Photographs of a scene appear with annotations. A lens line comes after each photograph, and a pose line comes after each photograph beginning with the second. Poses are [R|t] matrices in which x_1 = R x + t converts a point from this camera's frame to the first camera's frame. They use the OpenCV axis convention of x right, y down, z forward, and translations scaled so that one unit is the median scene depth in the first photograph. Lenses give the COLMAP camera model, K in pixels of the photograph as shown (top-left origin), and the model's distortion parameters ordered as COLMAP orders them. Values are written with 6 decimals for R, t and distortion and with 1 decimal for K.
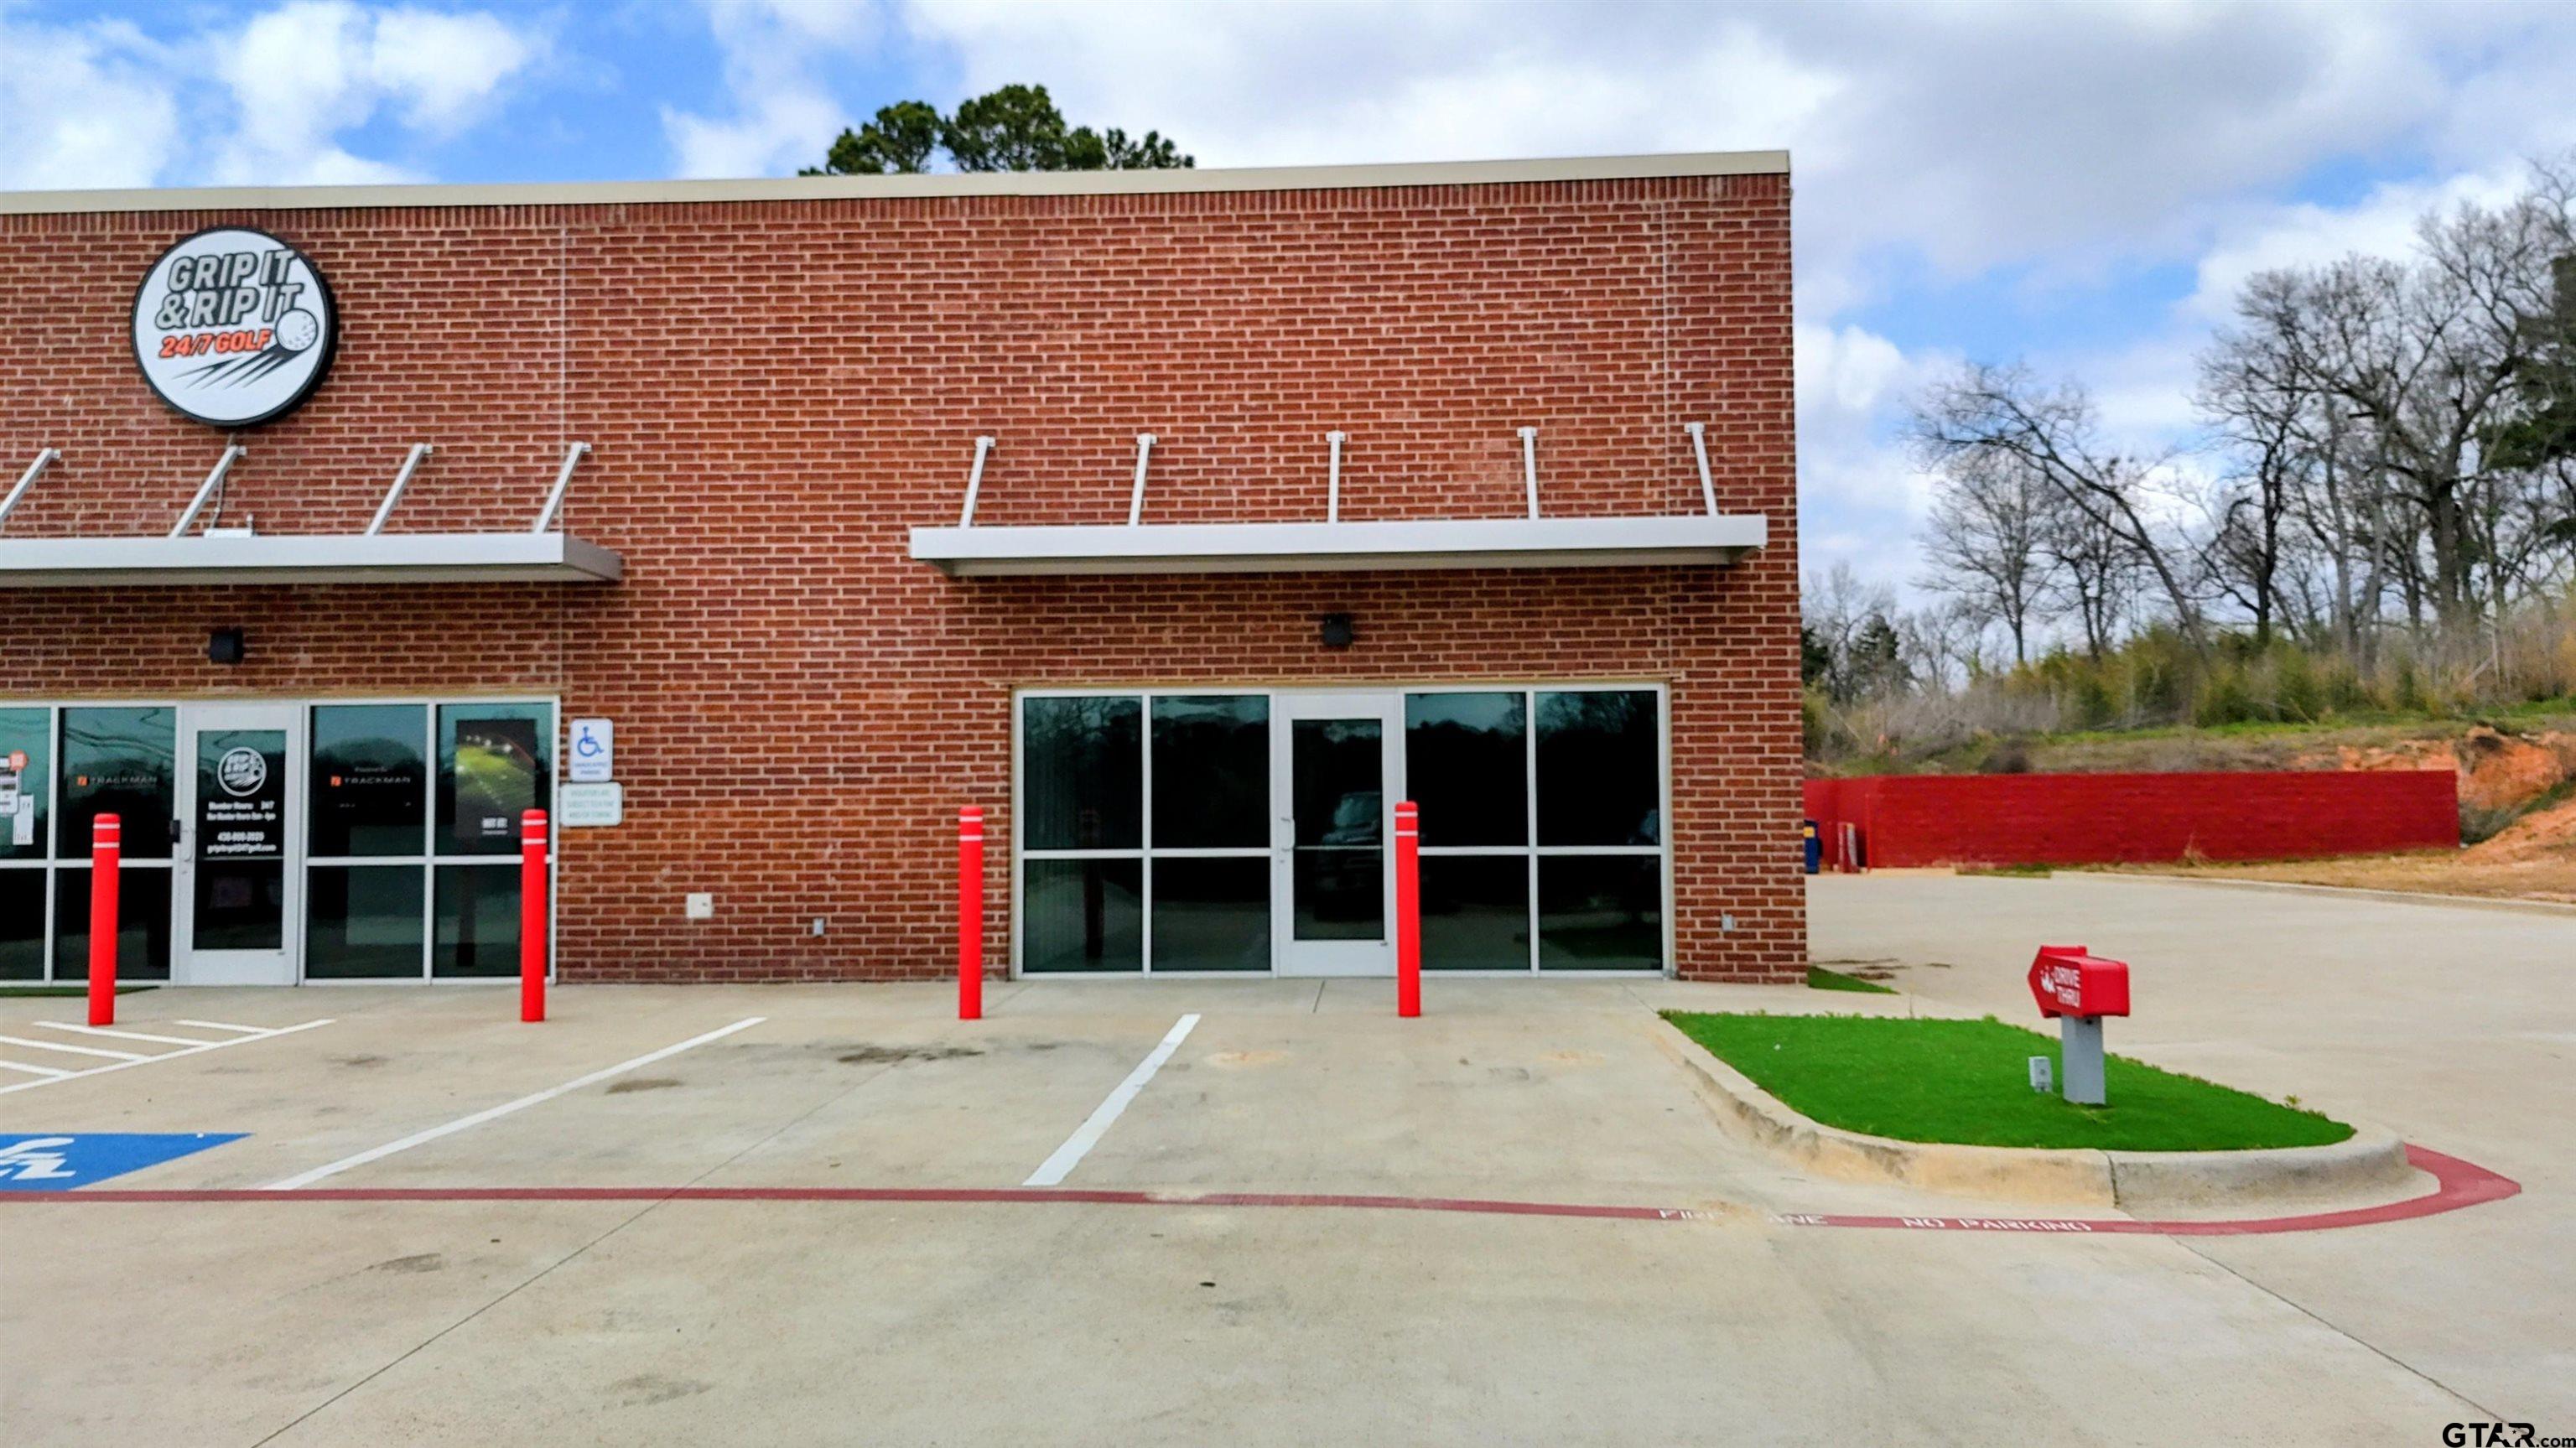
lens RADIAL K [[2012.9, 0, 1301.7], [0, 2012.9, 732.3], [0, 0, 1]] dist [0.083267, -0.086940]
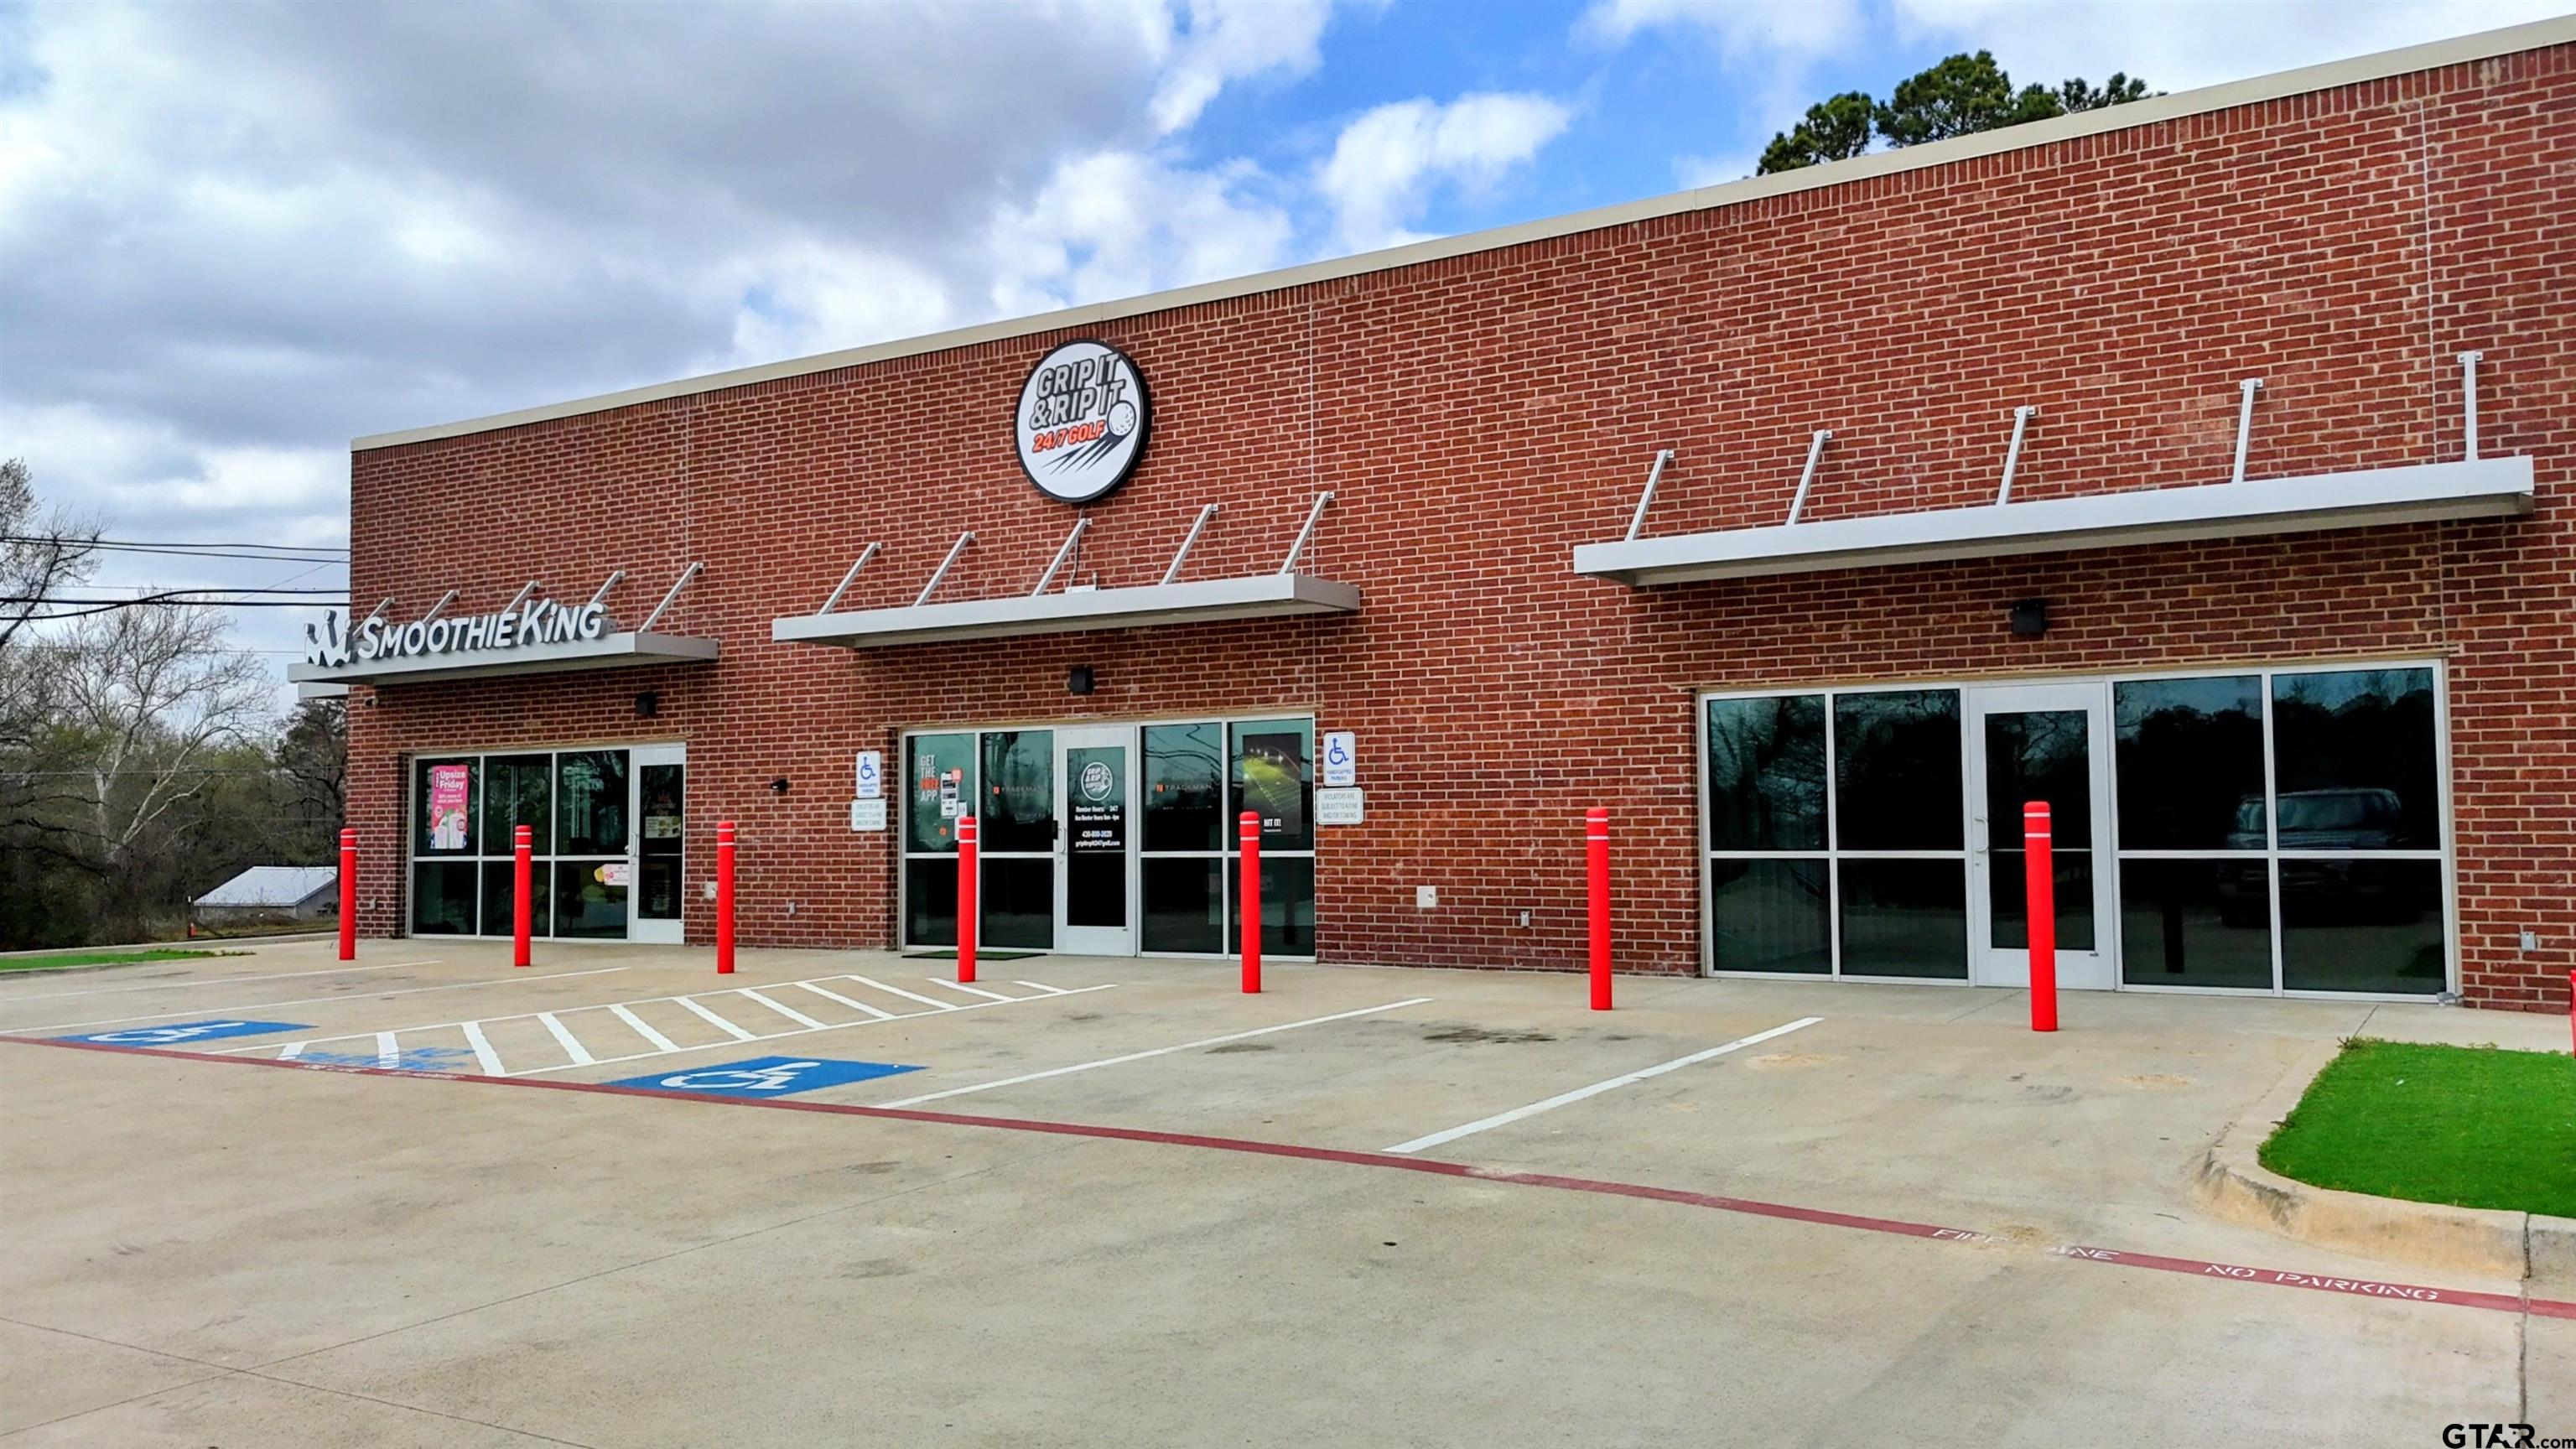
lens RADIAL K [[2013.0, 0, 1268.4], [0, 2013.0, 726.4], [0, 0, 1]] dist [0.083267, -0.086940]
pose [[0.866829, -0.026332, -0.497910, 0.179690], [0.025478, 0.999639, -0.008509, -0.001090], [0.497955, -0.005310, 0.867187, 0.000619]]
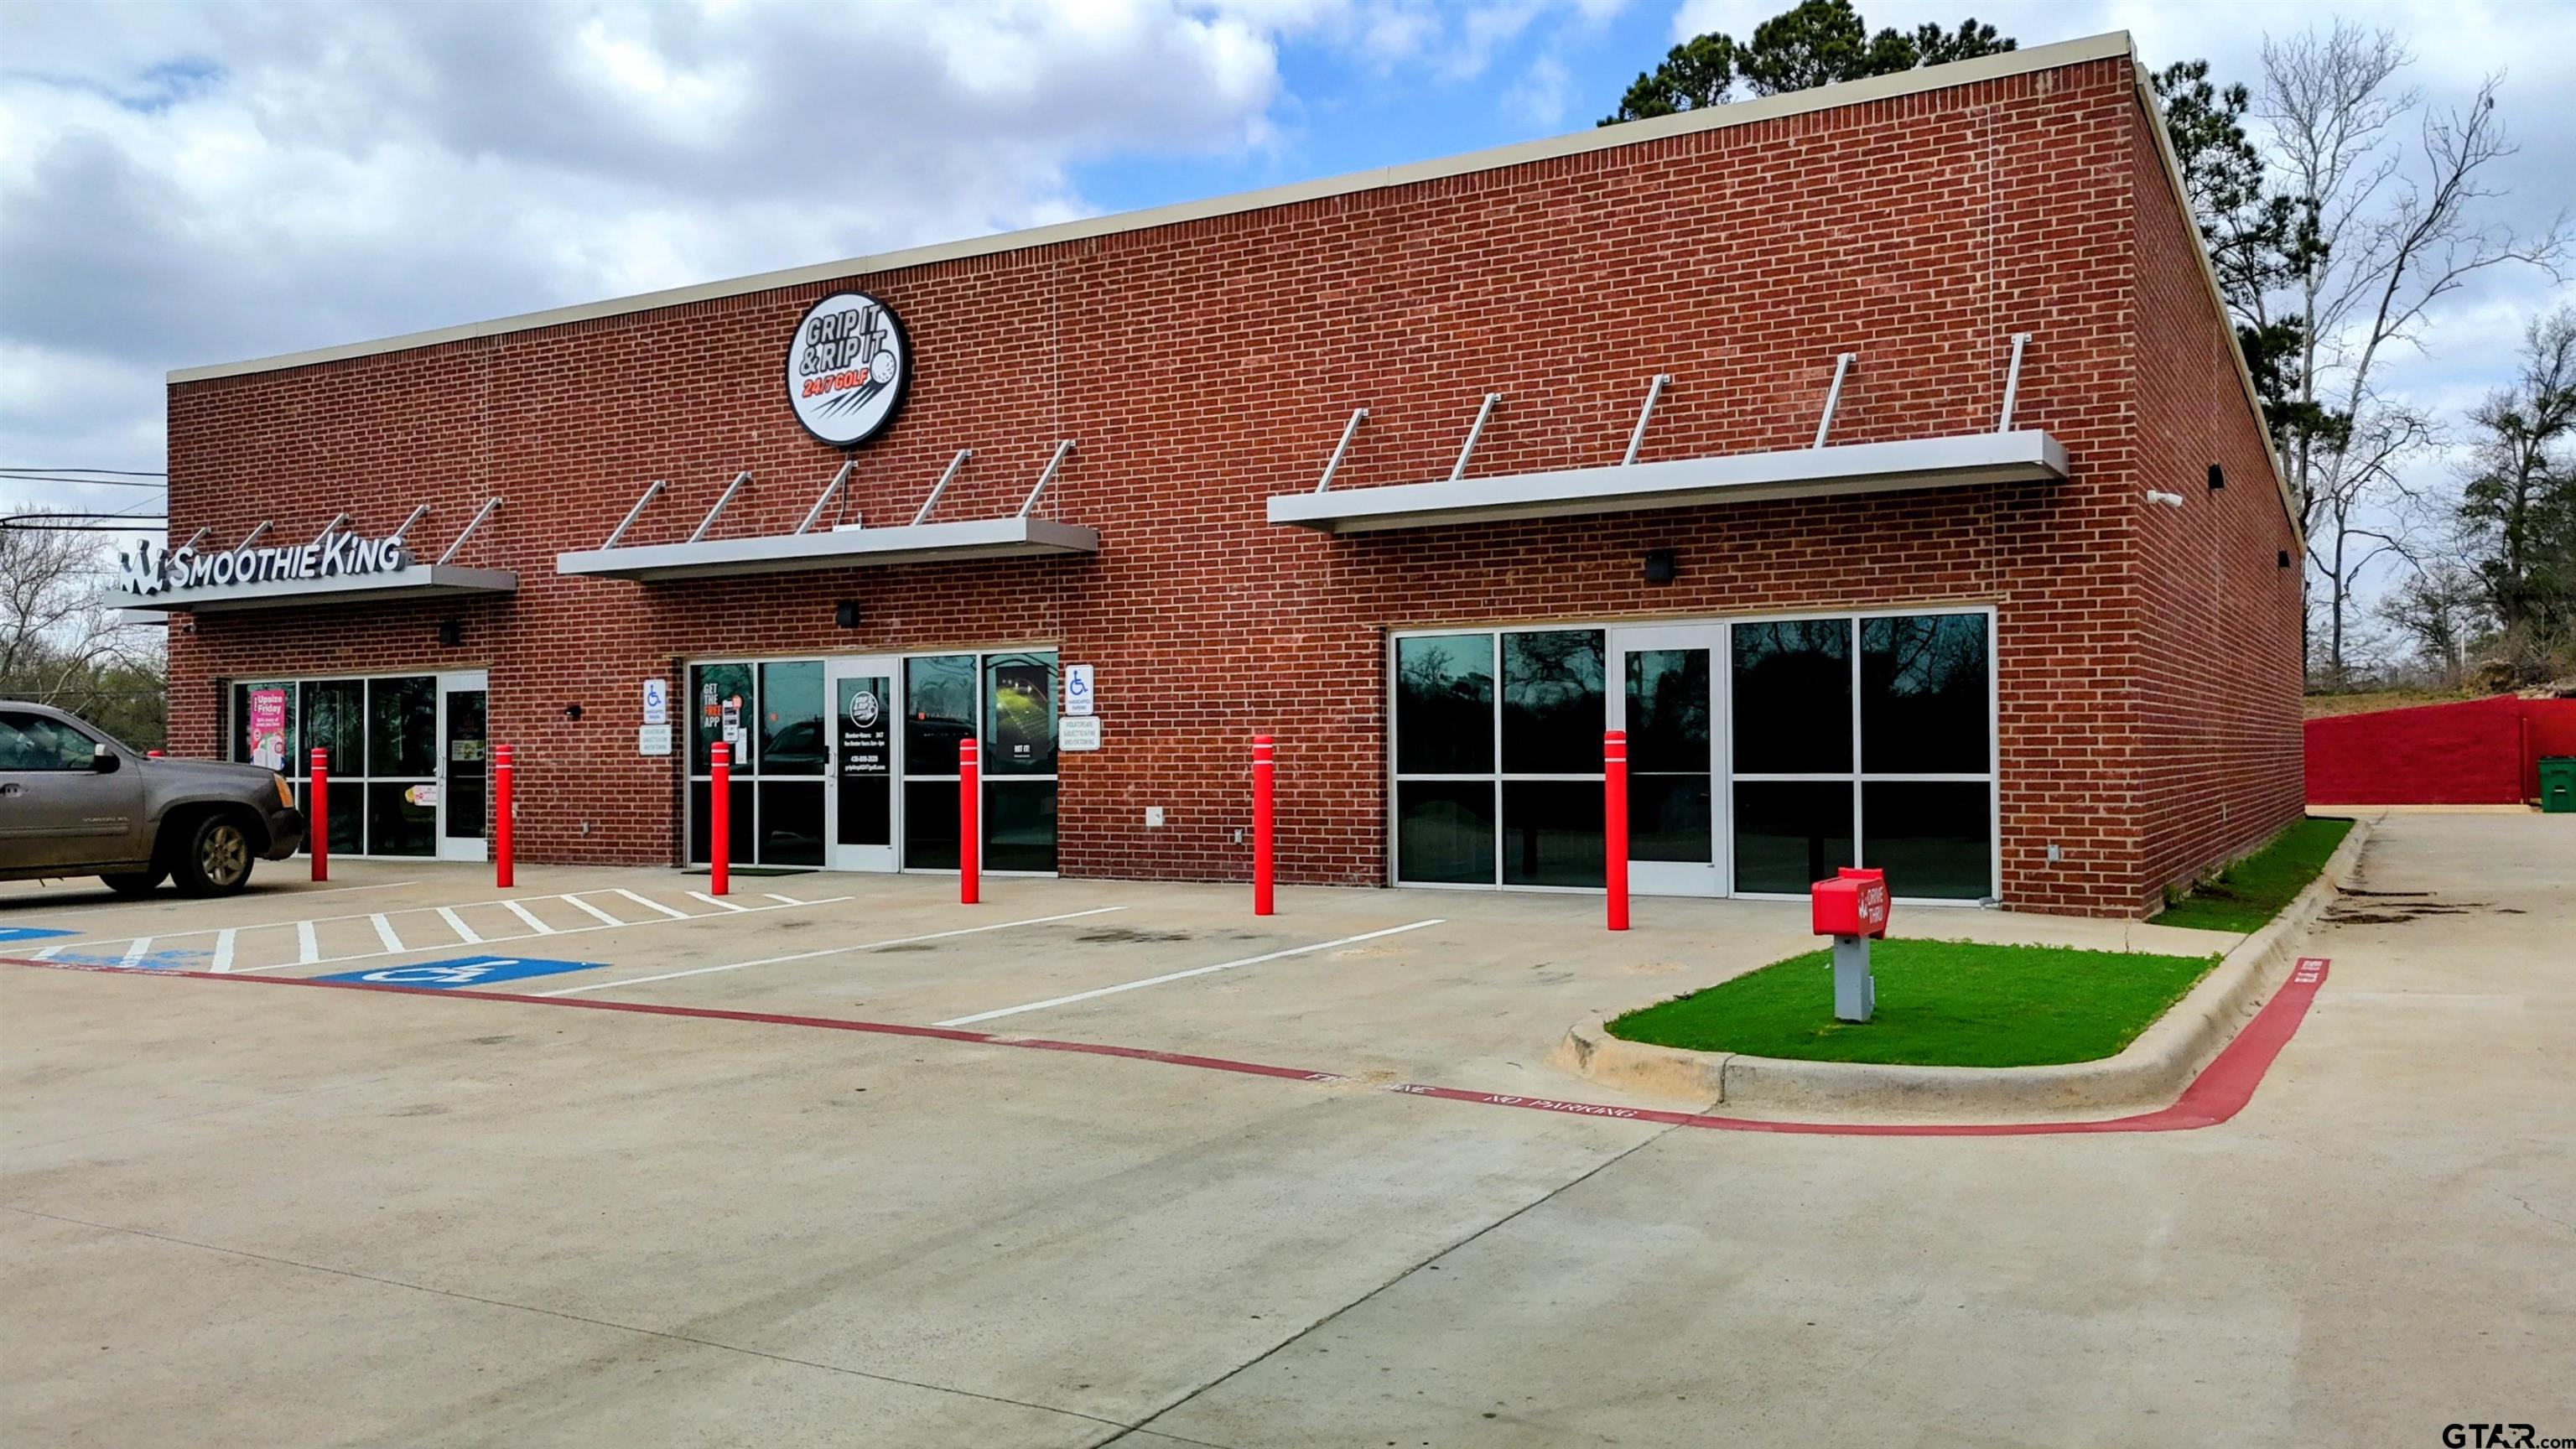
lens RADIAL K [[2013.0, 0, 1278.7], [0, 2013.0, 732.7], [0, 0, 1]] dist [0.083267, -0.086940]
pose [[0.886614, -0.003978, -0.462494, 0.324561], [0.021420, 0.999243, 0.032468, -0.002341], [0.462014, -0.038693, 0.886028, -0.027368]]
